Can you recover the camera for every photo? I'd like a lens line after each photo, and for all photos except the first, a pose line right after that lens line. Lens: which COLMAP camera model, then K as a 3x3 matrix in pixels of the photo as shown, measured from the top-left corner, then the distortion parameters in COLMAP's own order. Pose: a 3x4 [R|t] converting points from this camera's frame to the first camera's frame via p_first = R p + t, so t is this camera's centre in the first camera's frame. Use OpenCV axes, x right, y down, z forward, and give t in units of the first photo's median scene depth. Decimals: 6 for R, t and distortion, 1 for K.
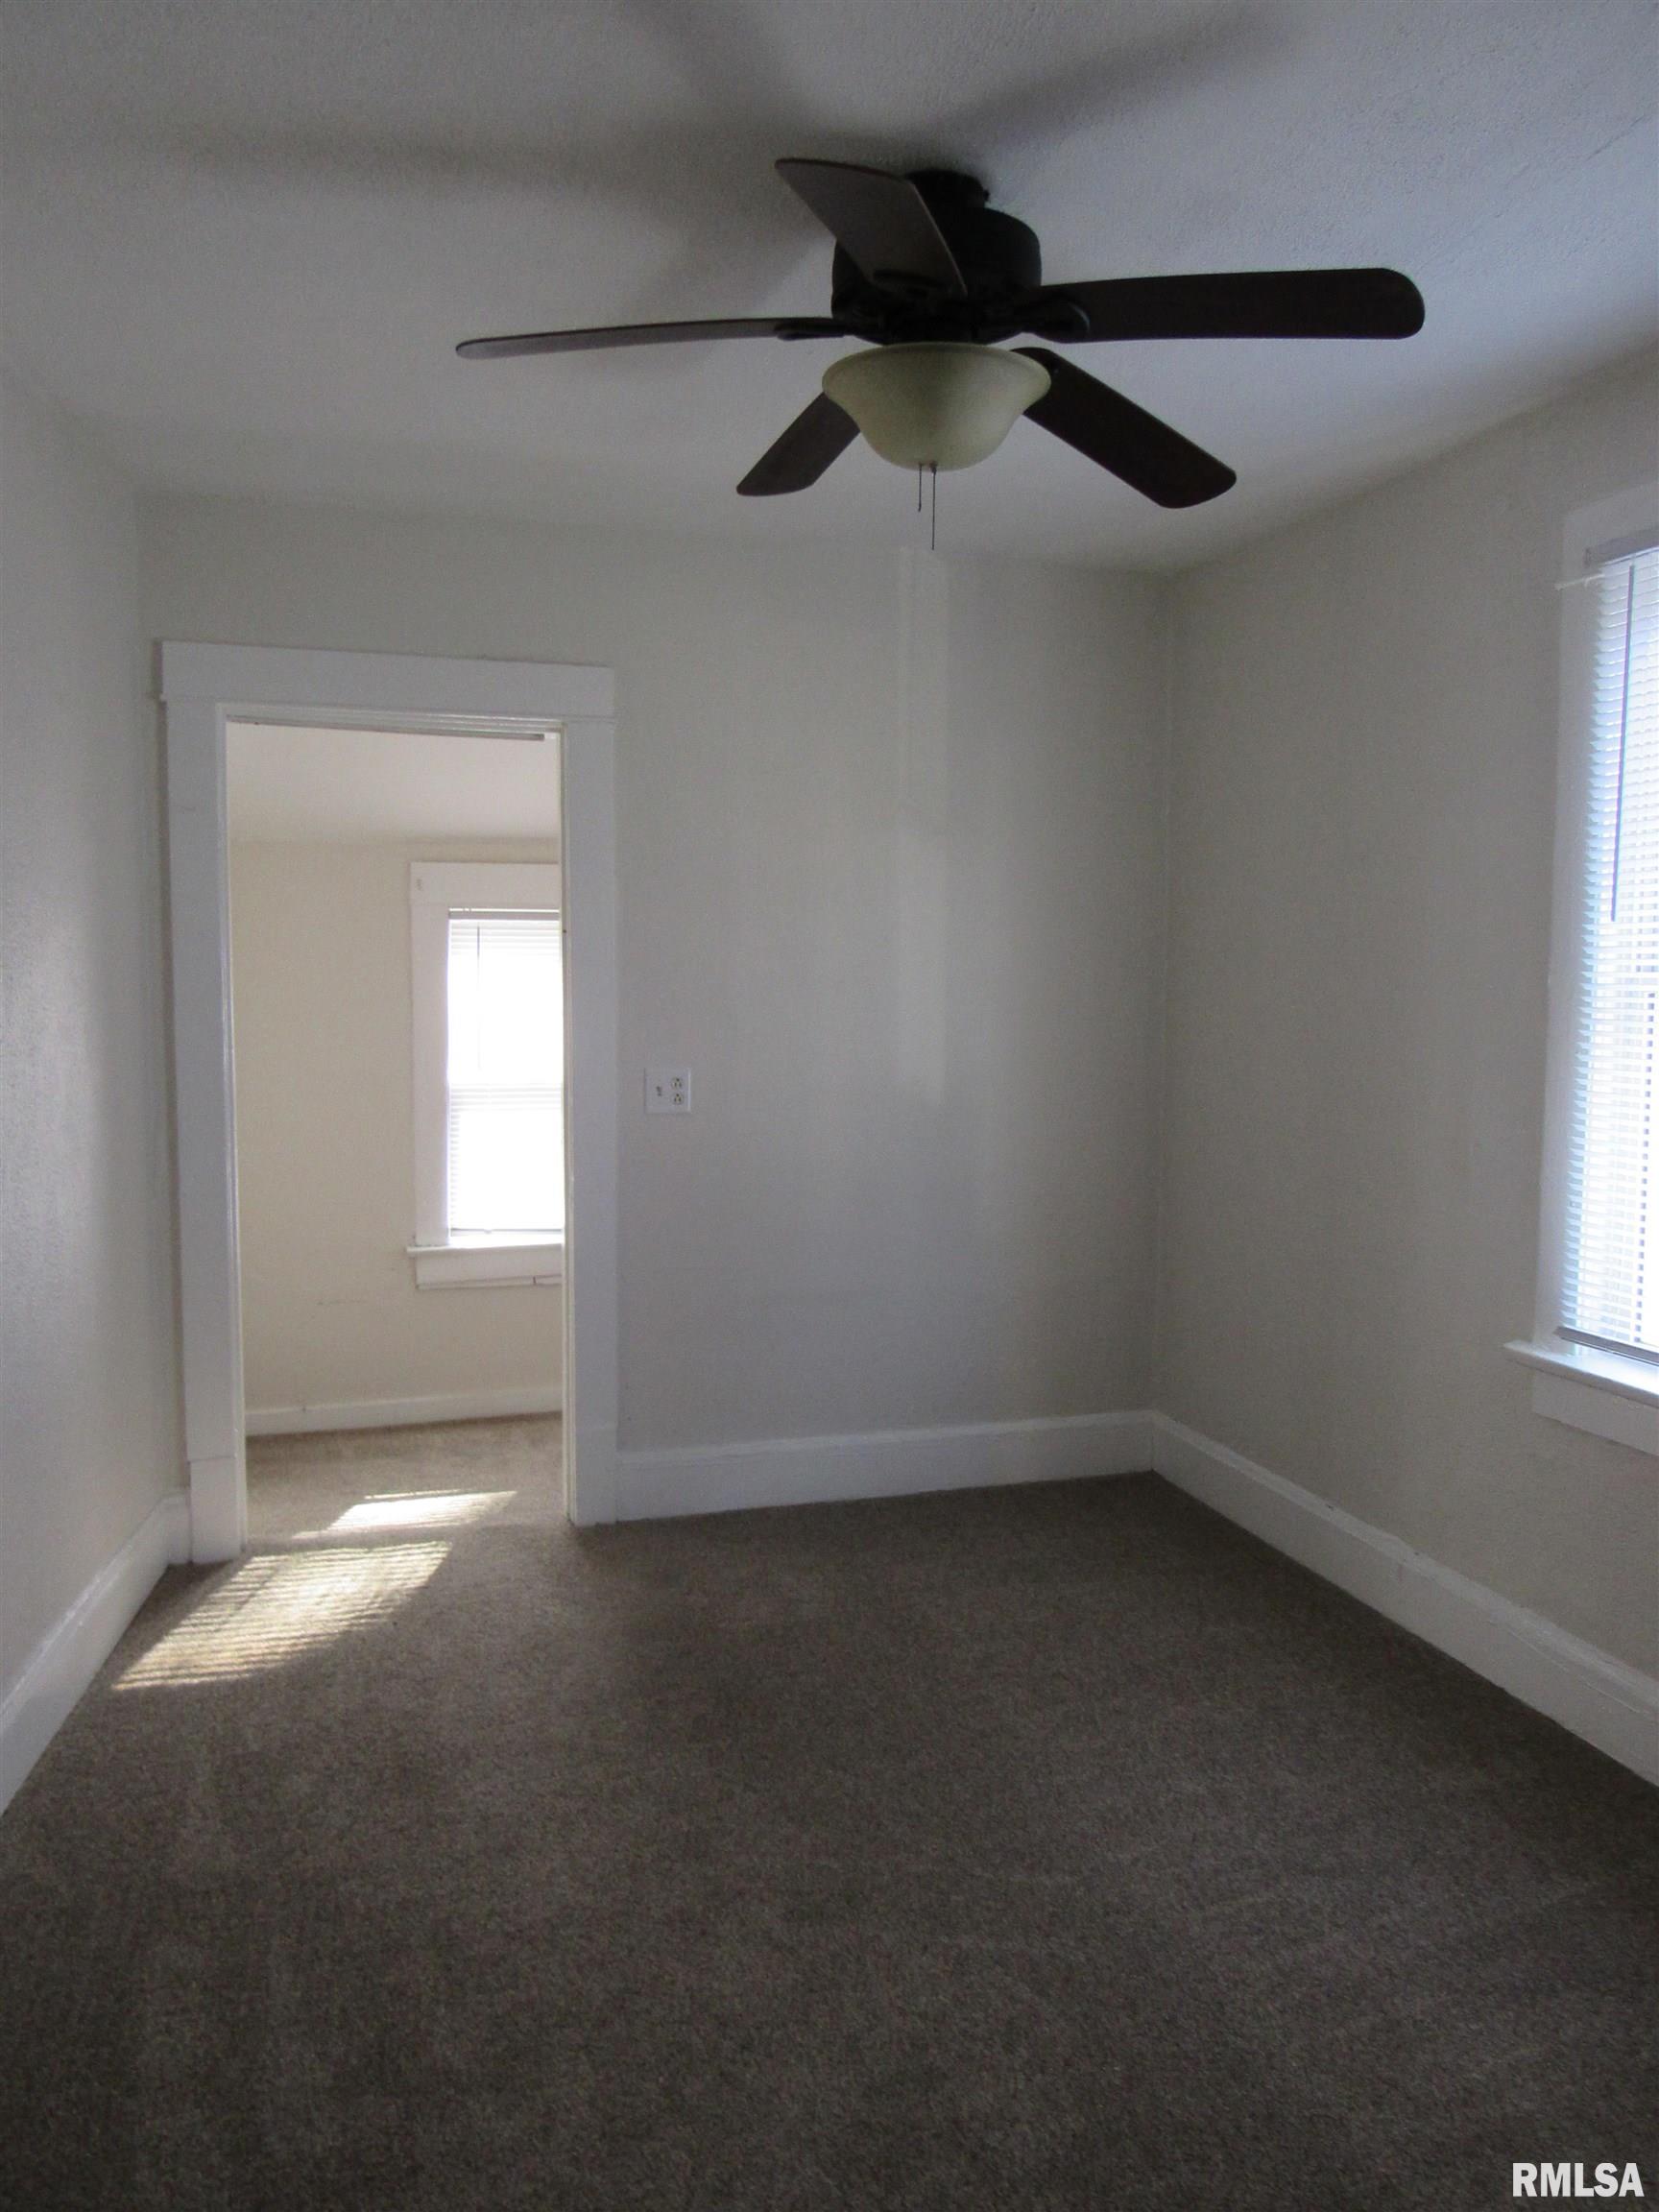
lens RADIAL K [[1612.5, 0, 815.8], [0, 1612.5, 1119.6], [0, 0, 1]] dist [0.025759, -0.005769]
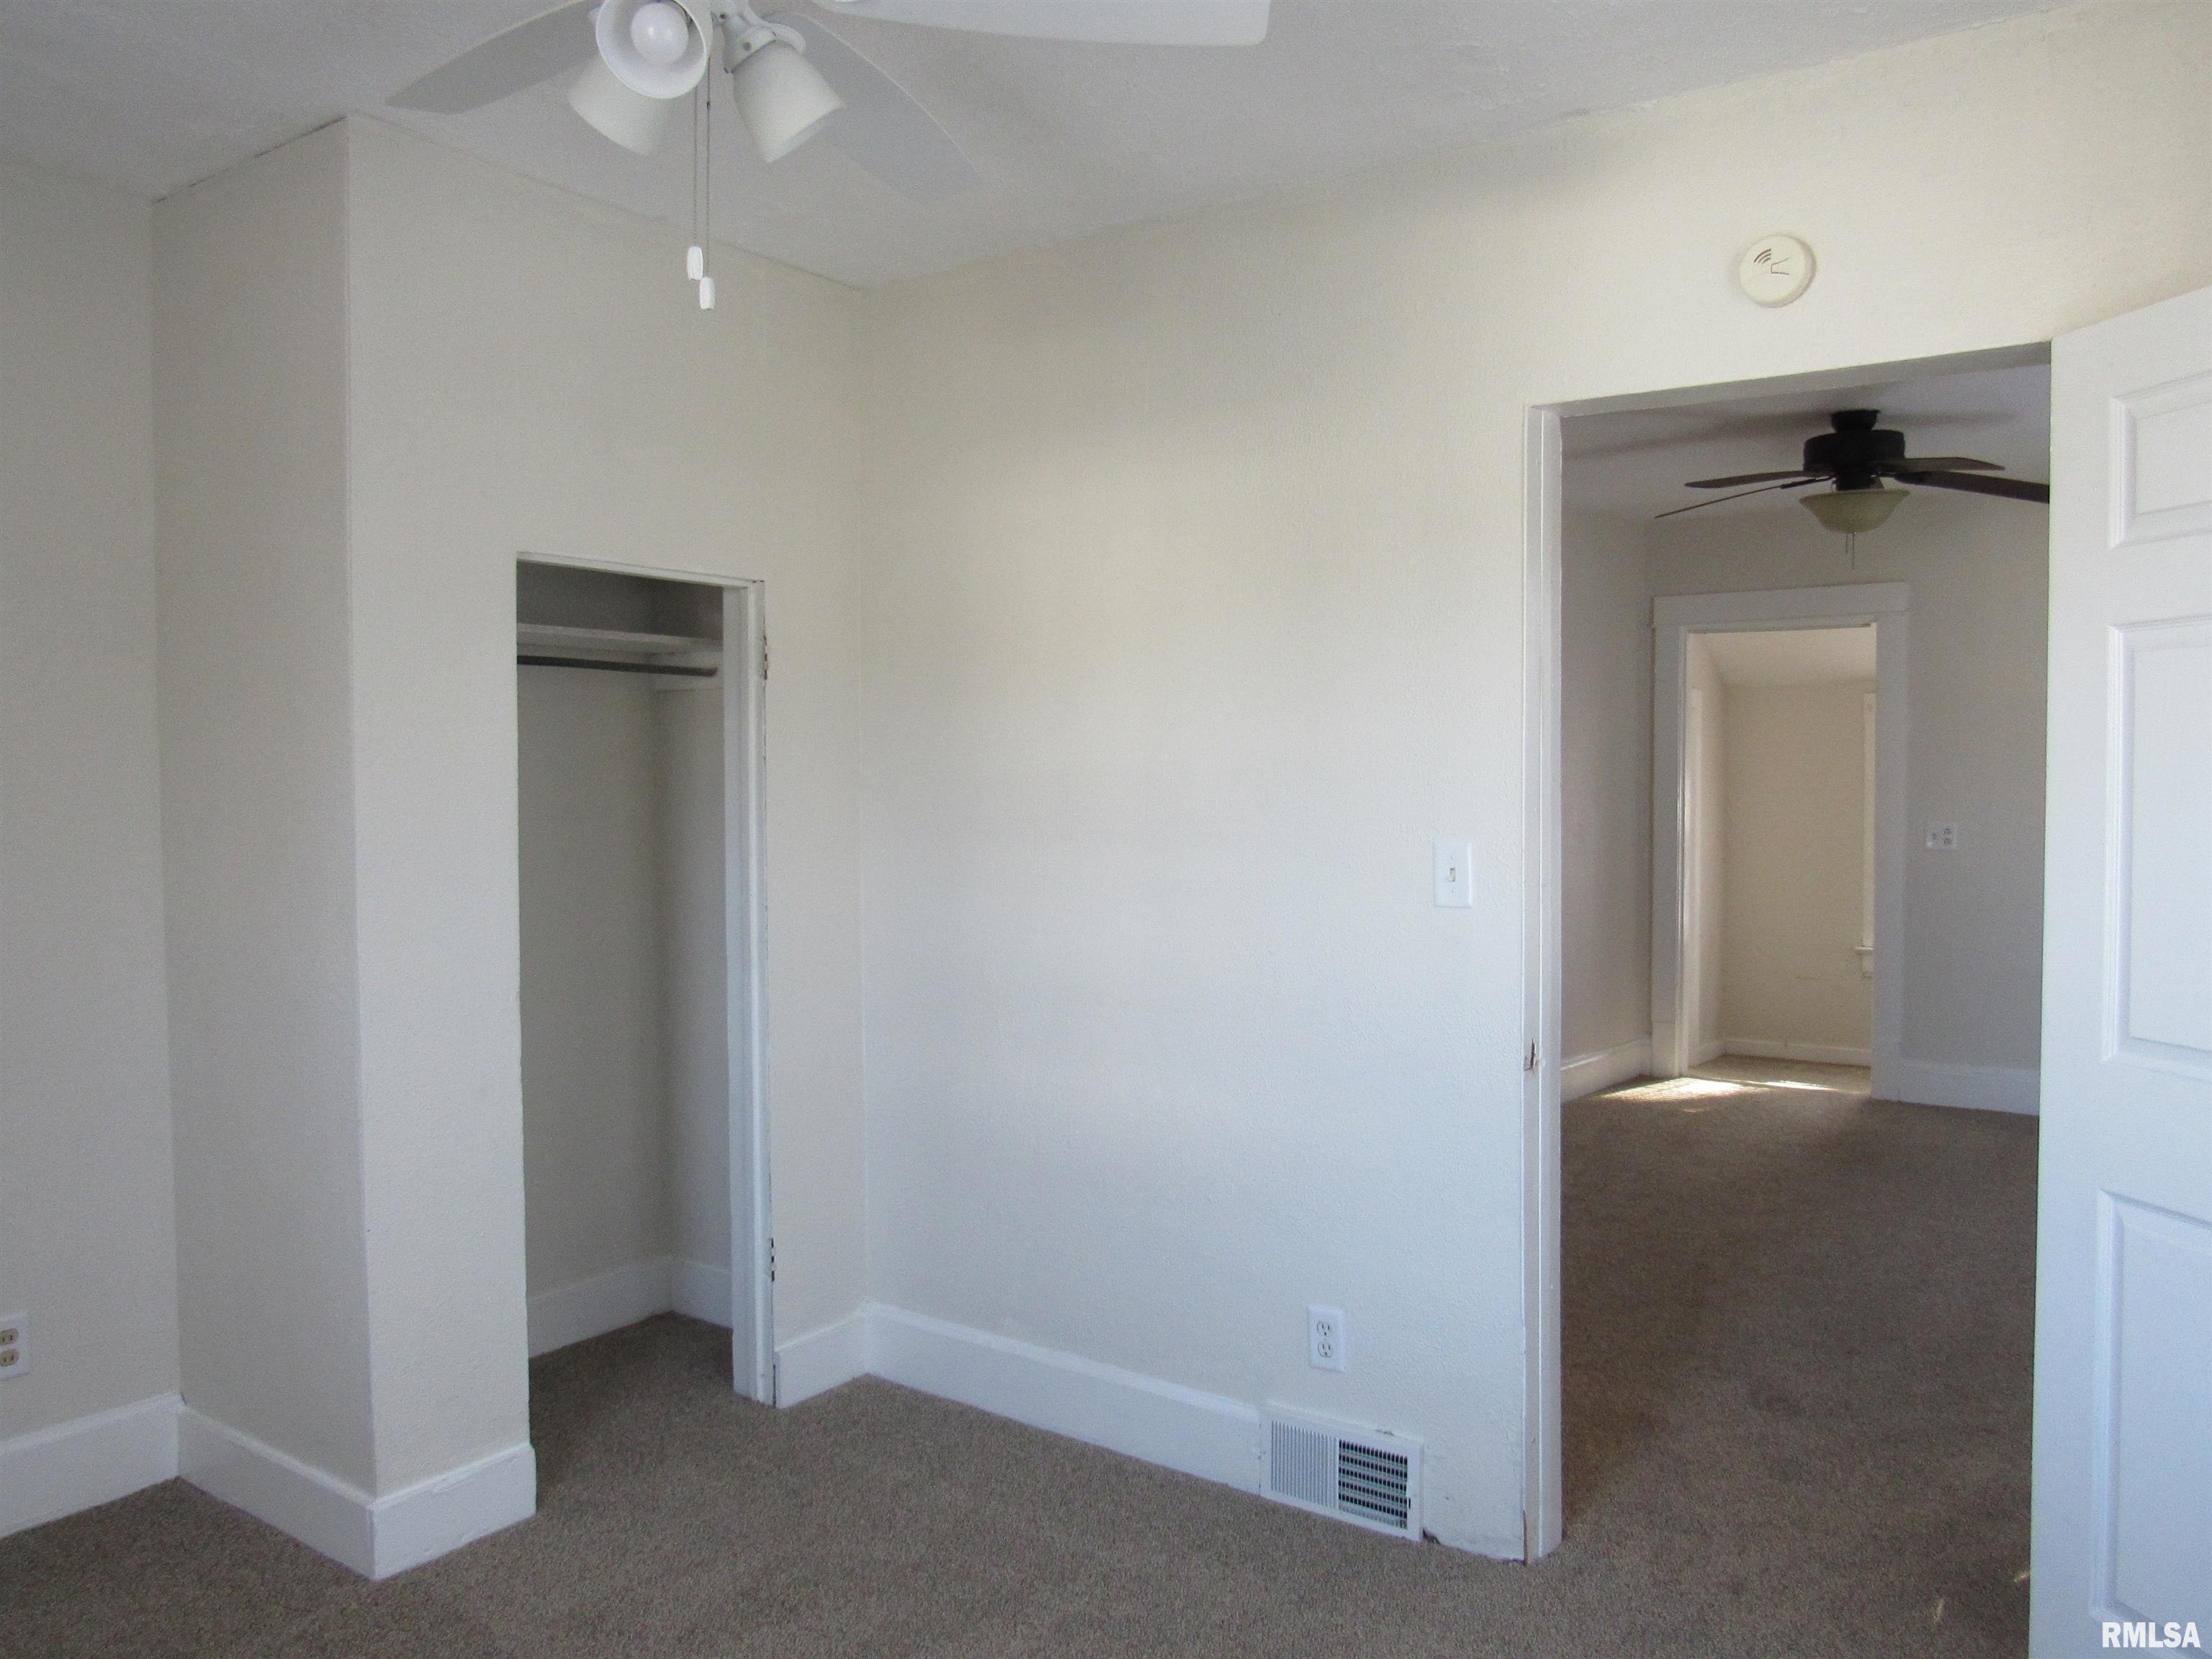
lens RADIAL K [[1612.5, 0, 1106.0], [0, 1612.5, 829.5], [0, 0, 1]] dist [0.025759, -0.005769]
pose [[0.622444, 0.027422, -0.782184, 0.881821], [-0.067894, 0.997511, -0.019057, 0.084538], [0.779714, 0.064967, 0.622756, -0.883396]]
